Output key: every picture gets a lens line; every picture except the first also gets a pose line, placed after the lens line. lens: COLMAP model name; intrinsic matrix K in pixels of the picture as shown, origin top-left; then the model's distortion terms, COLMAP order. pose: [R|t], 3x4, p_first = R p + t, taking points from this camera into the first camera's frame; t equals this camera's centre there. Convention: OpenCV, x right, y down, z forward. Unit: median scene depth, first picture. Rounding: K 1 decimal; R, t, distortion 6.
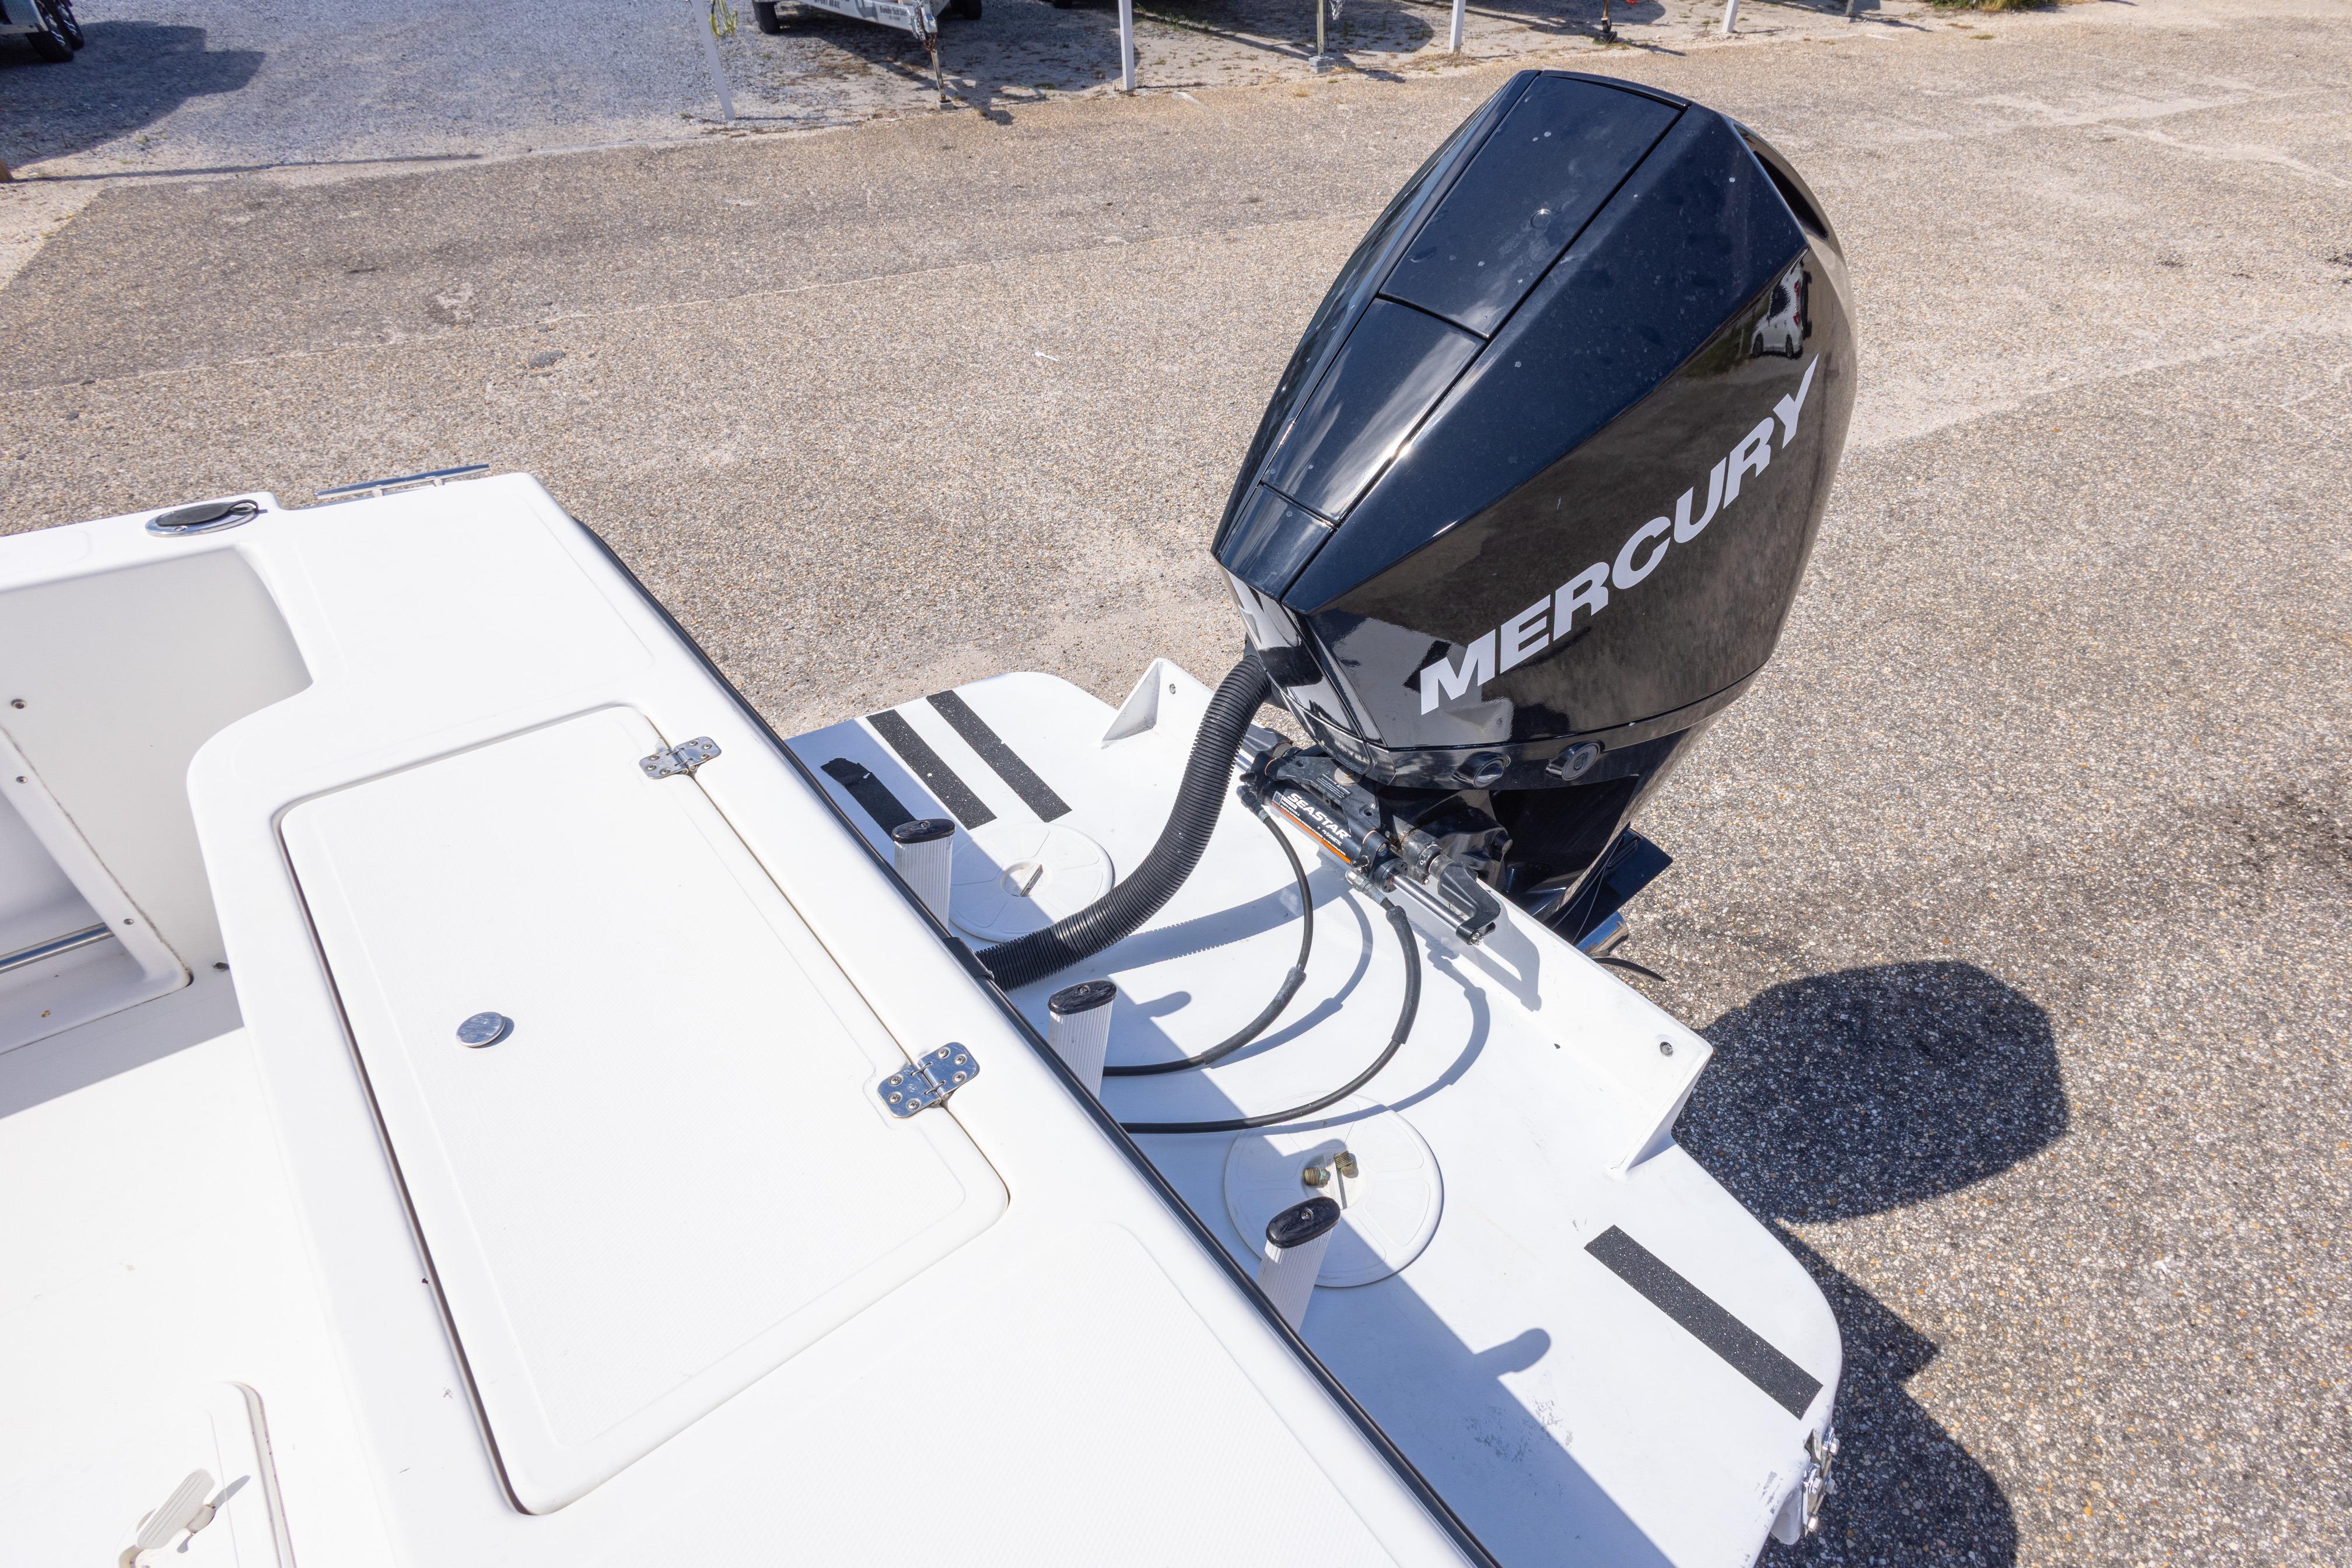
lens RADIAL K [[1167.5, 0, 1276.5], [0, 1167.5, 784.6], [0, 0, 1]] dist [0.020986, -0.009831]
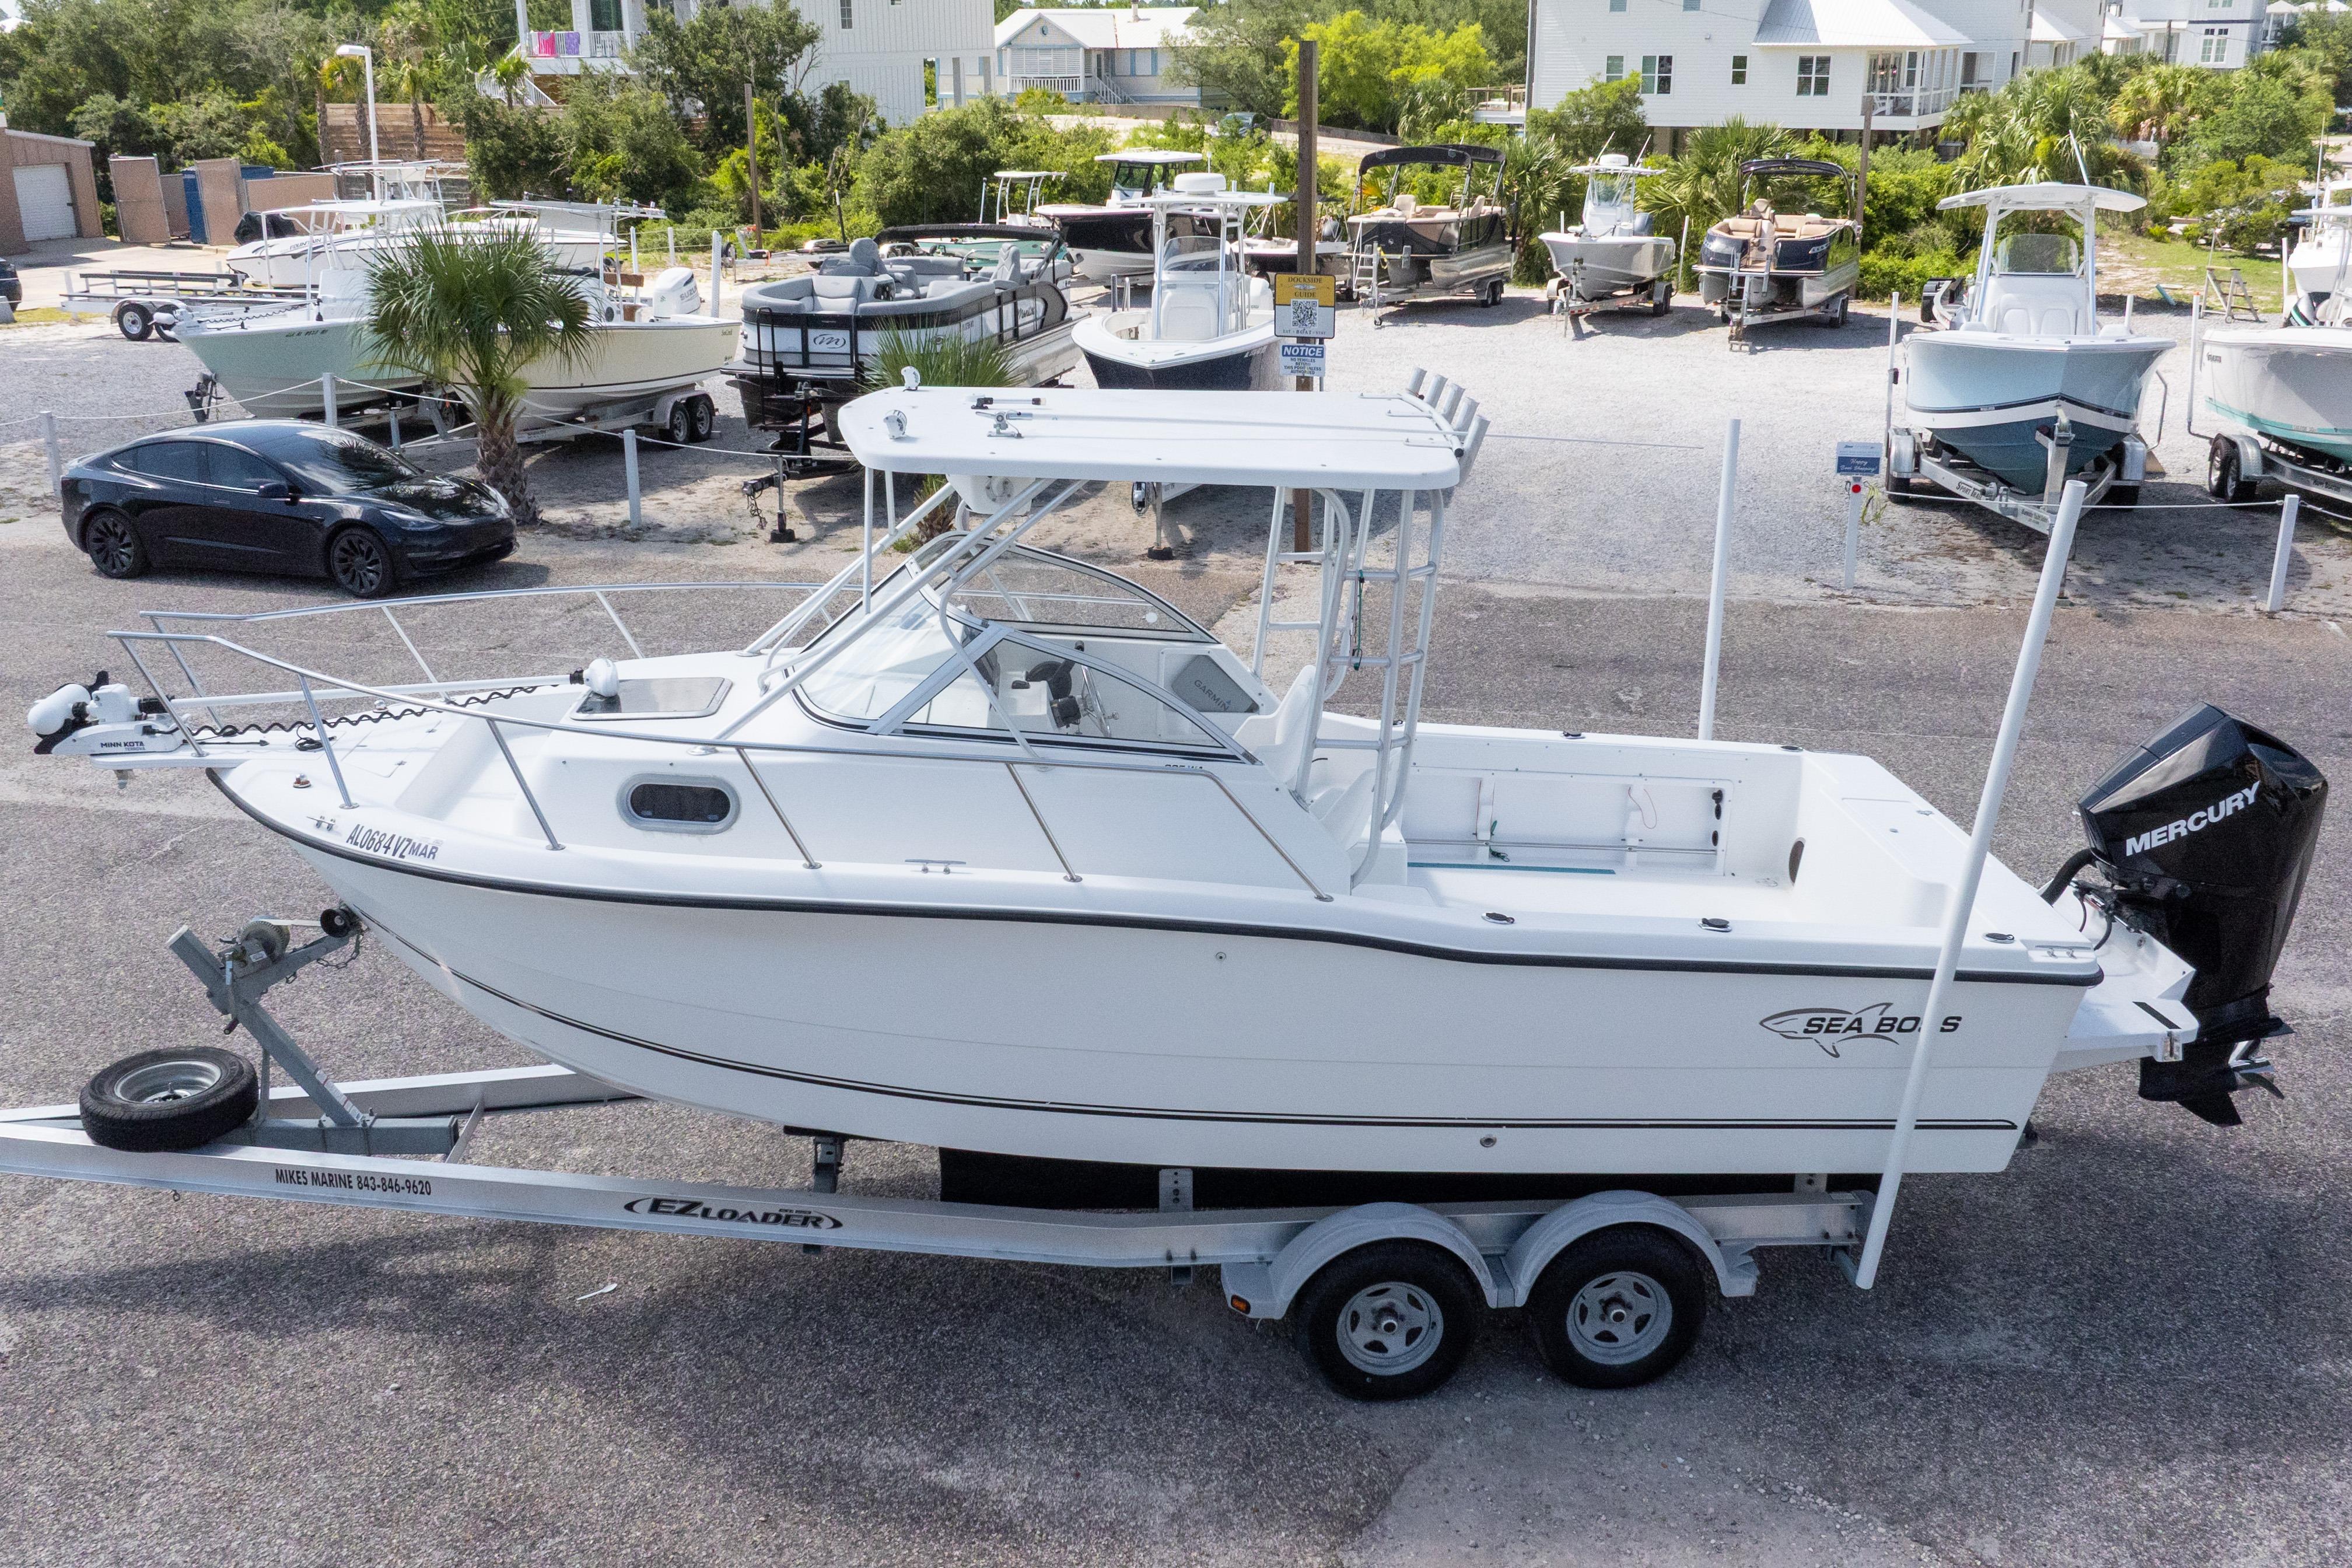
lens RADIAL K [[2120.5, 0, 1175.4], [0, 2120.5, 762.7], [0, 0, 1]] dist [-0.012547, -0.019870]
pose [[0.794227, 0.180035, -0.580337, 0.279861], [-0.393825, 0.879849, -0.266022, 0.471407], [0.462716, 0.439833, 0.769702, -1.000258]]
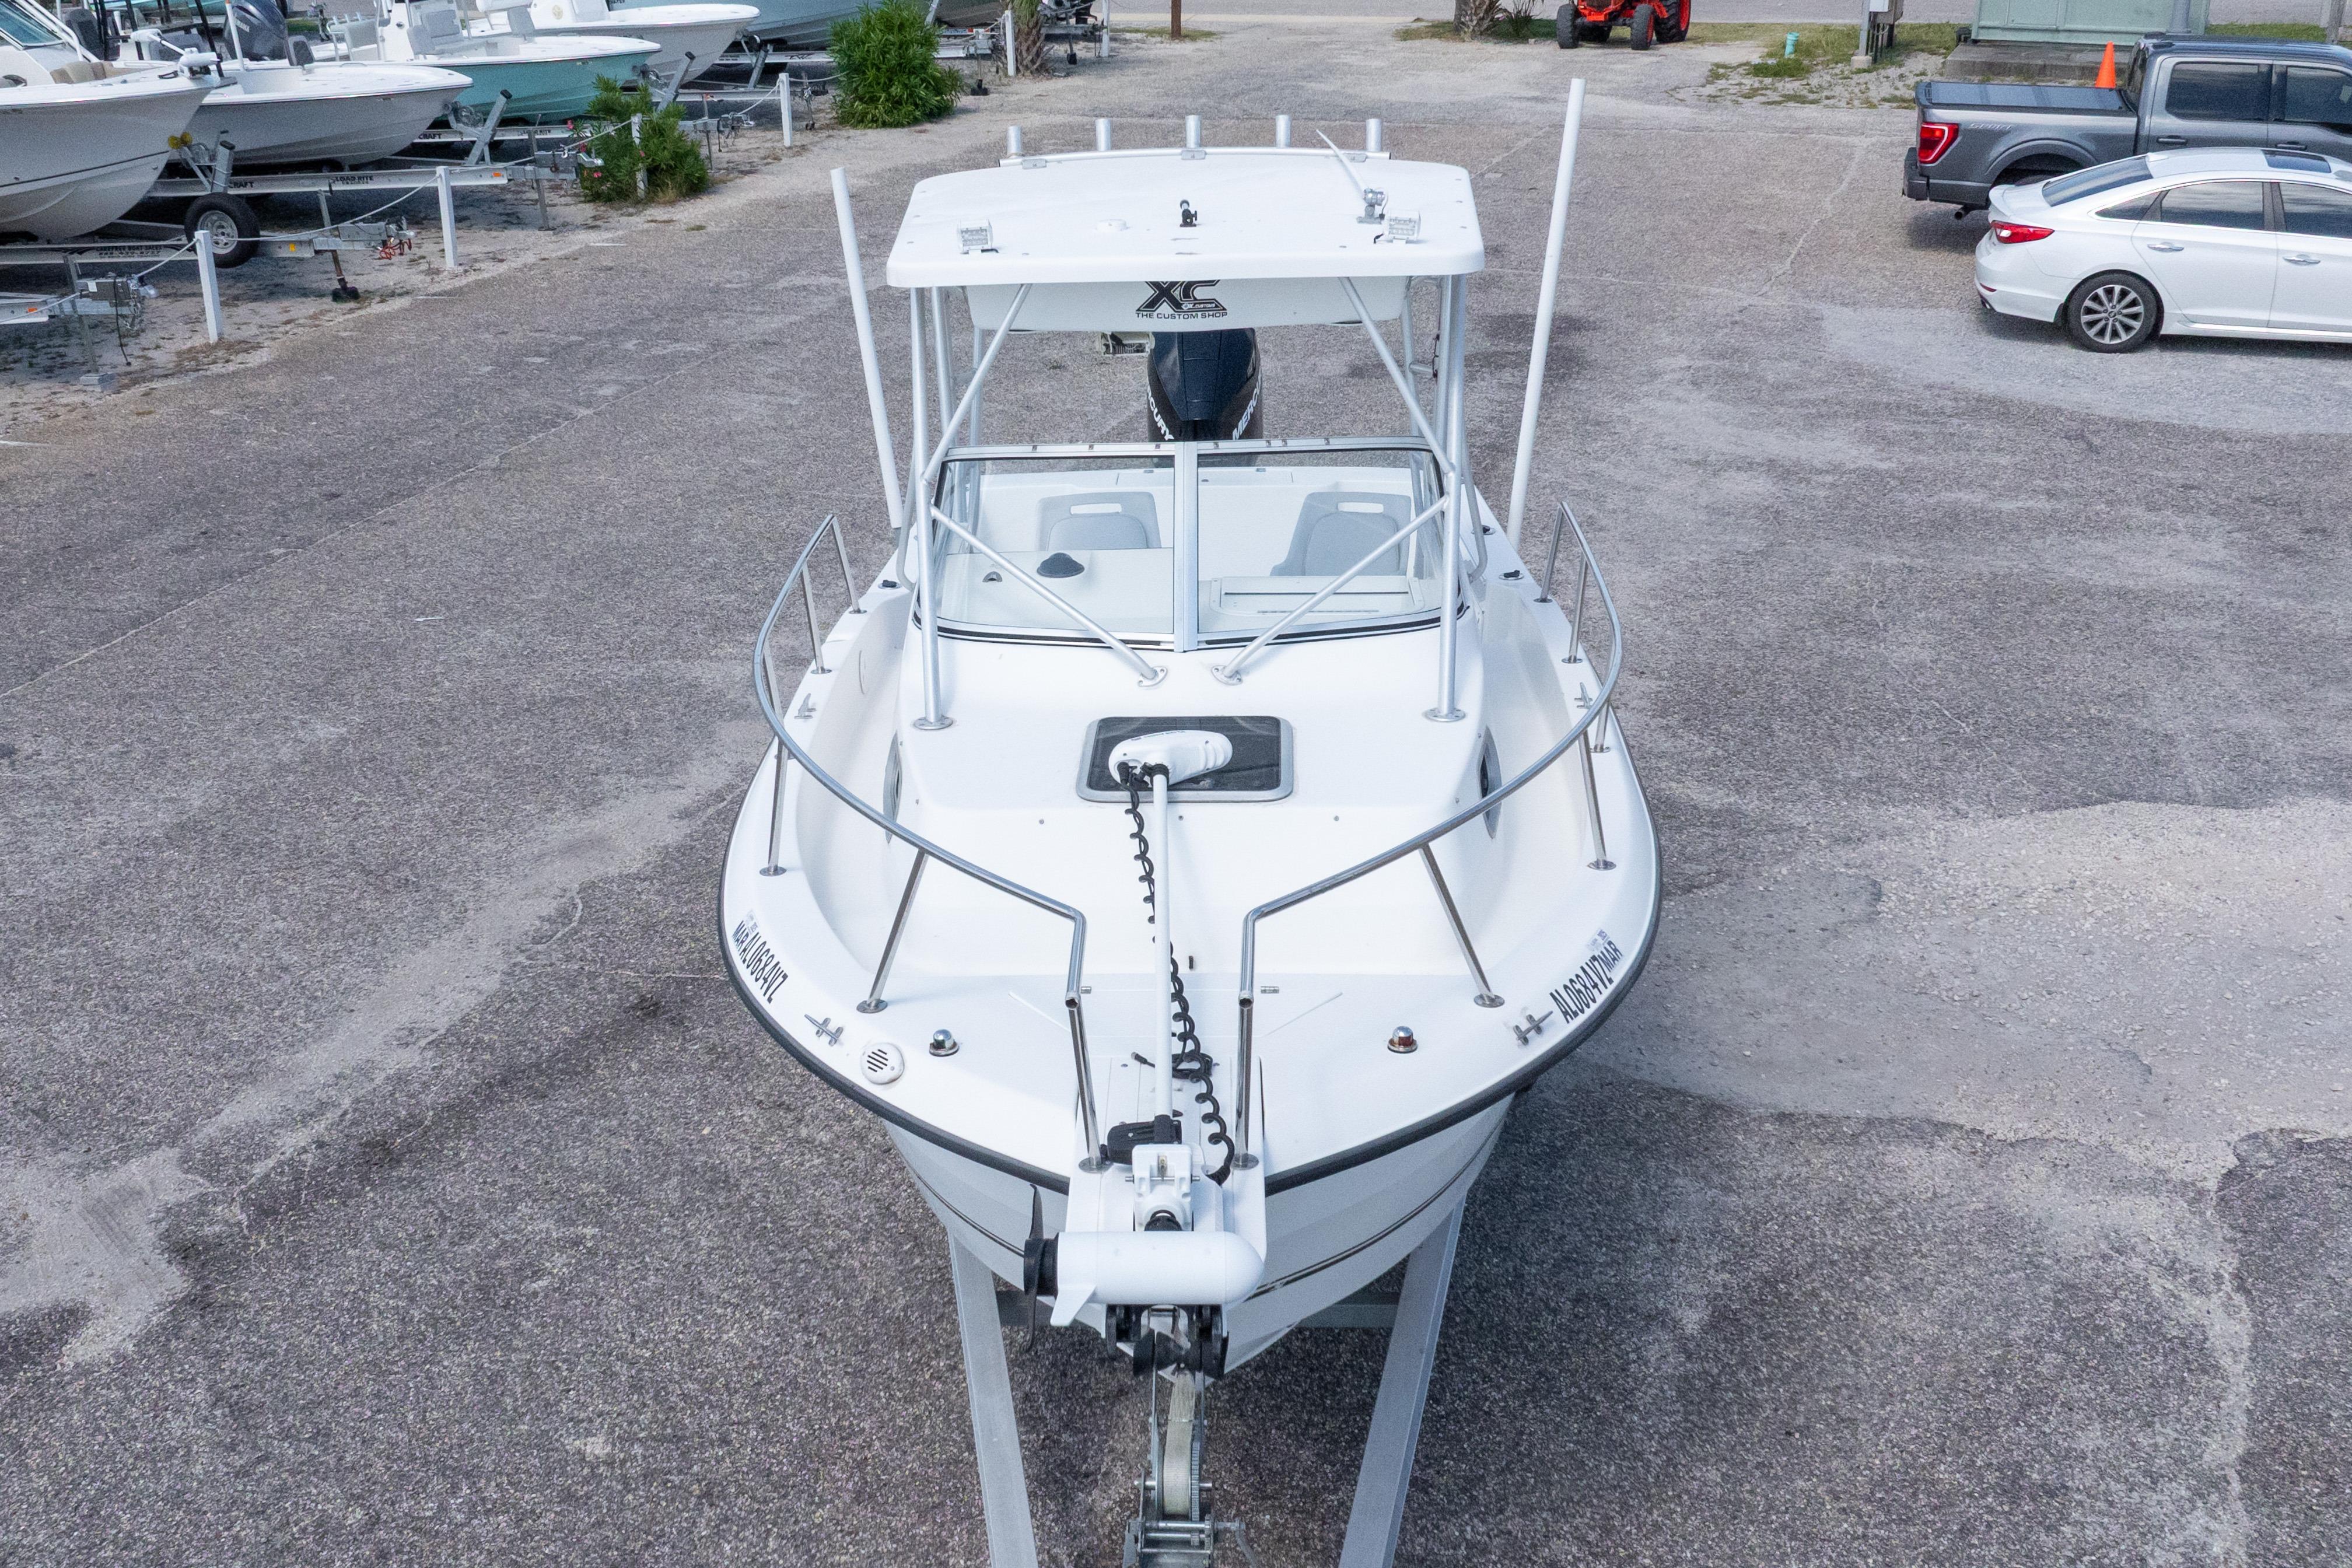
lens RADIAL K [[2469.7, 0, 1125.9], [0, 2469.7, 774.3], [0, 0, 1]] dist [-0.020143, -0.020850]
pose [[0.684173, -0.300993, 0.664312, -1.181275], [0.504719, 0.852921, -0.133358, 0.358529], [-0.526466, 0.426530, 0.735462, -0.886390]]
